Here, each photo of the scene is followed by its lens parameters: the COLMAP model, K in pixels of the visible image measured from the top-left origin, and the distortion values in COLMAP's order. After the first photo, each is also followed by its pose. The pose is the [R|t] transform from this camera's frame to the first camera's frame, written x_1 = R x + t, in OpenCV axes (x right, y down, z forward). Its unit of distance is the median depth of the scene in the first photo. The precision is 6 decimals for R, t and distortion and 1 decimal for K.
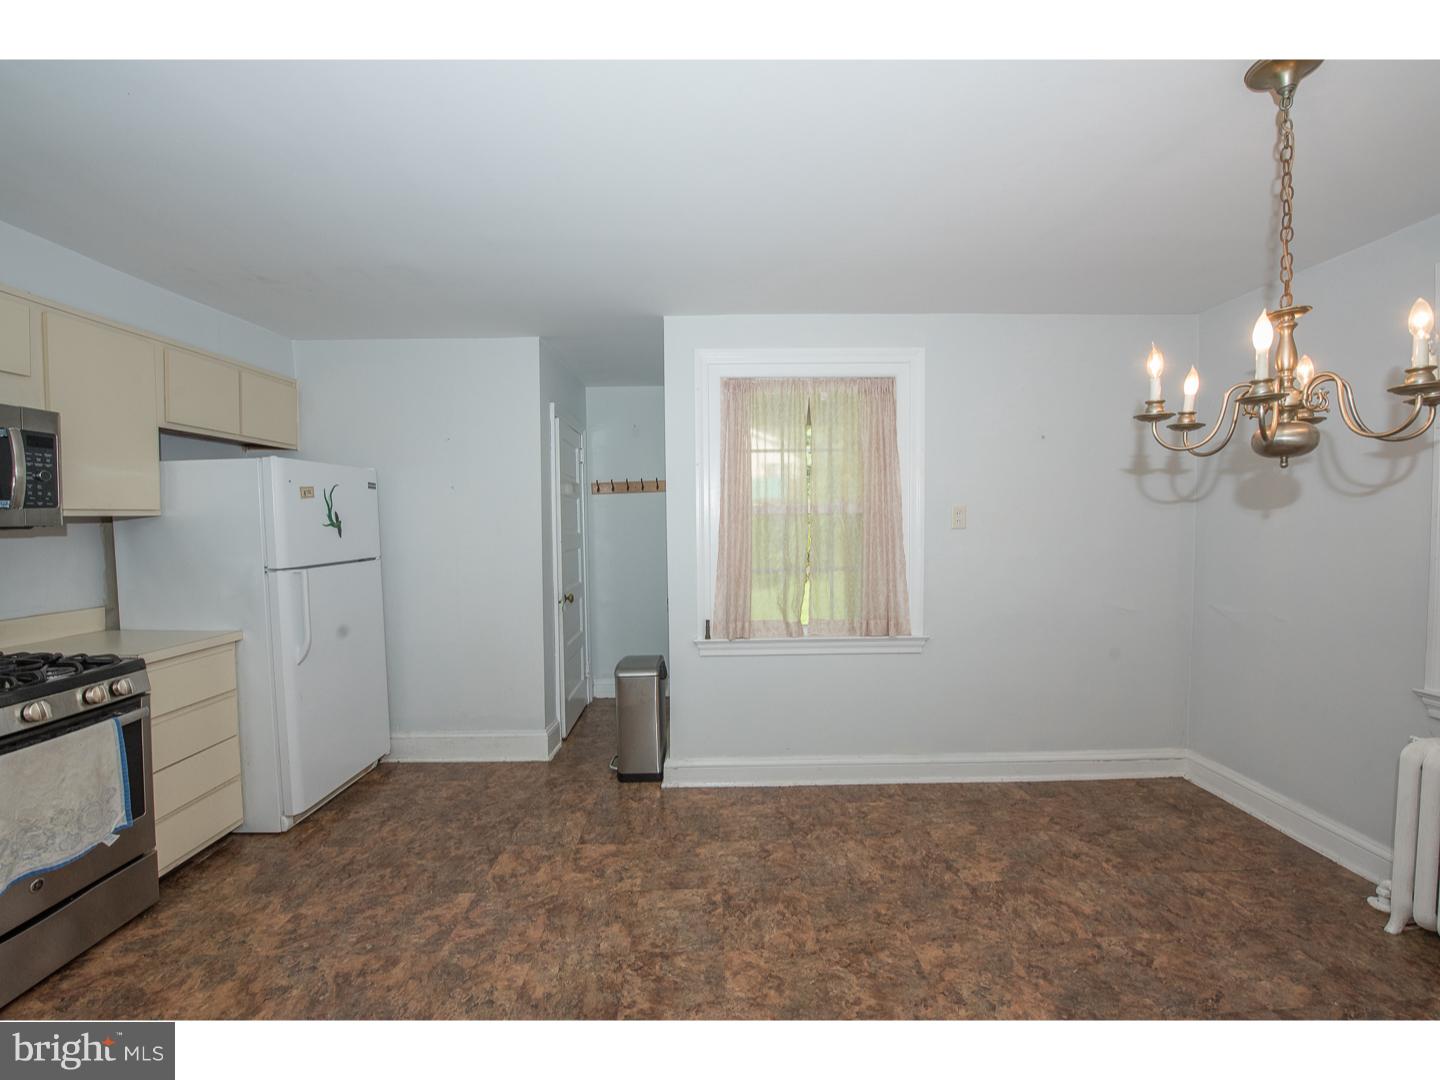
lens RADIAL K [[567.0, 0, 717.7], [0, 567.0, 541.0], [0, 0, 1]] dist [-0.024080, 0.000244]
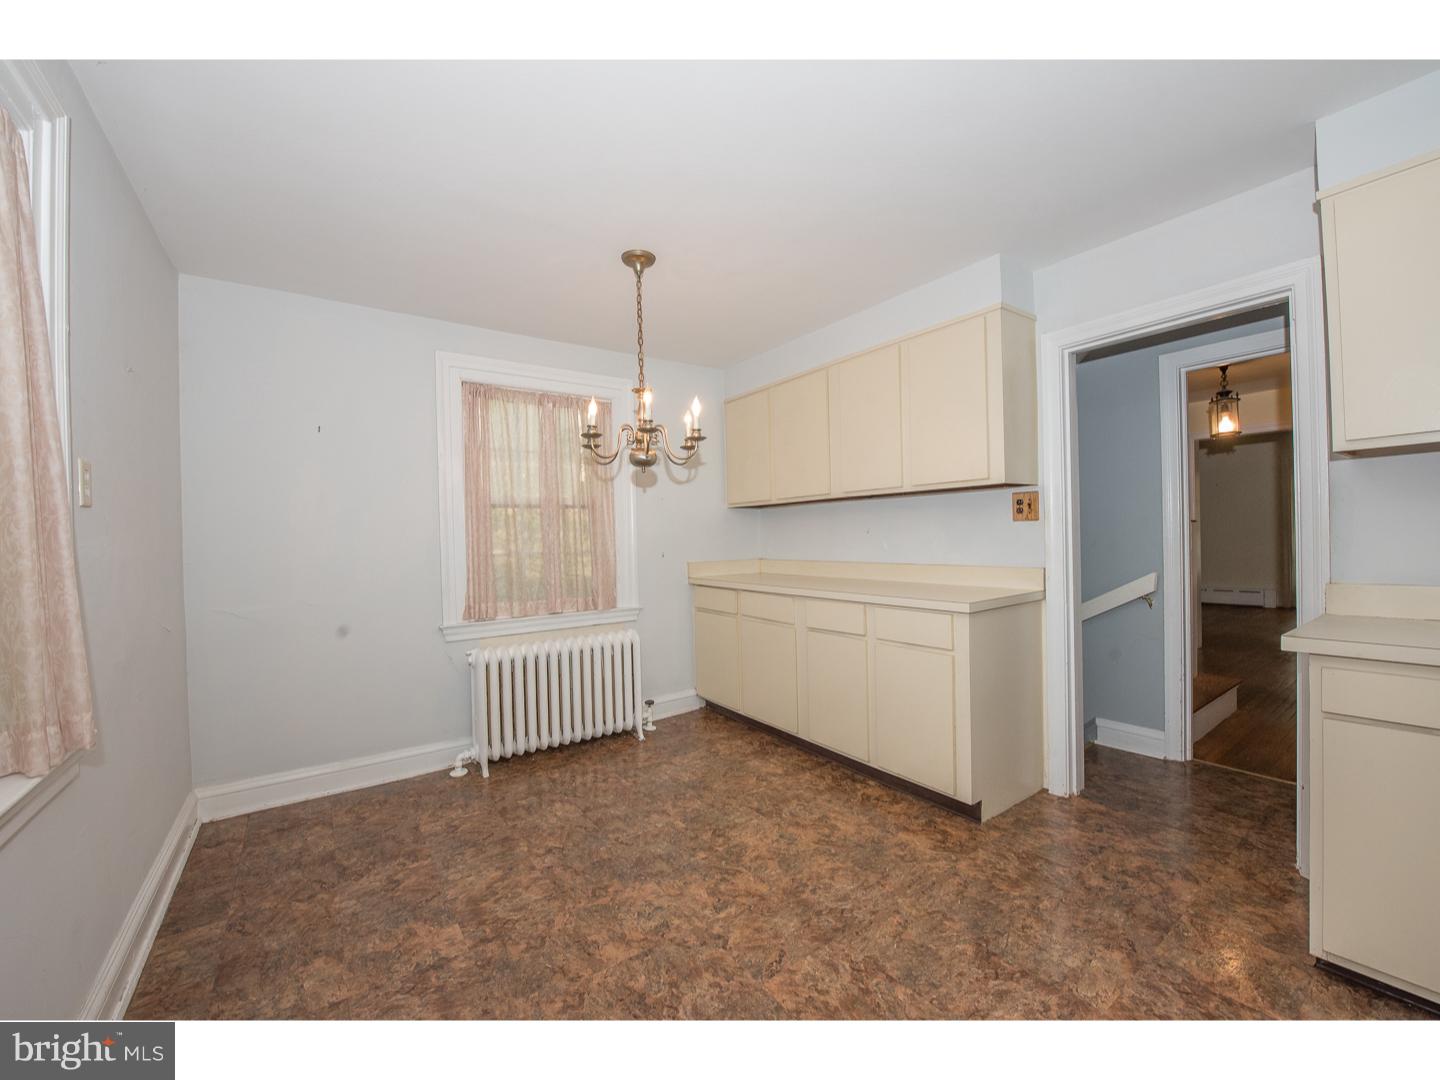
lens RADIAL K [[567.0, 0, 727.8], [0, 567.0, 535.8], [0, 0, 1]] dist [-0.024080, 0.000244]
pose [[-0.581542, 0.025131, 0.813128, -0.395561], [0.056927, 0.998330, 0.009859, 0.043612], [-0.811522, 0.052022, -0.582001, 1.077203]]
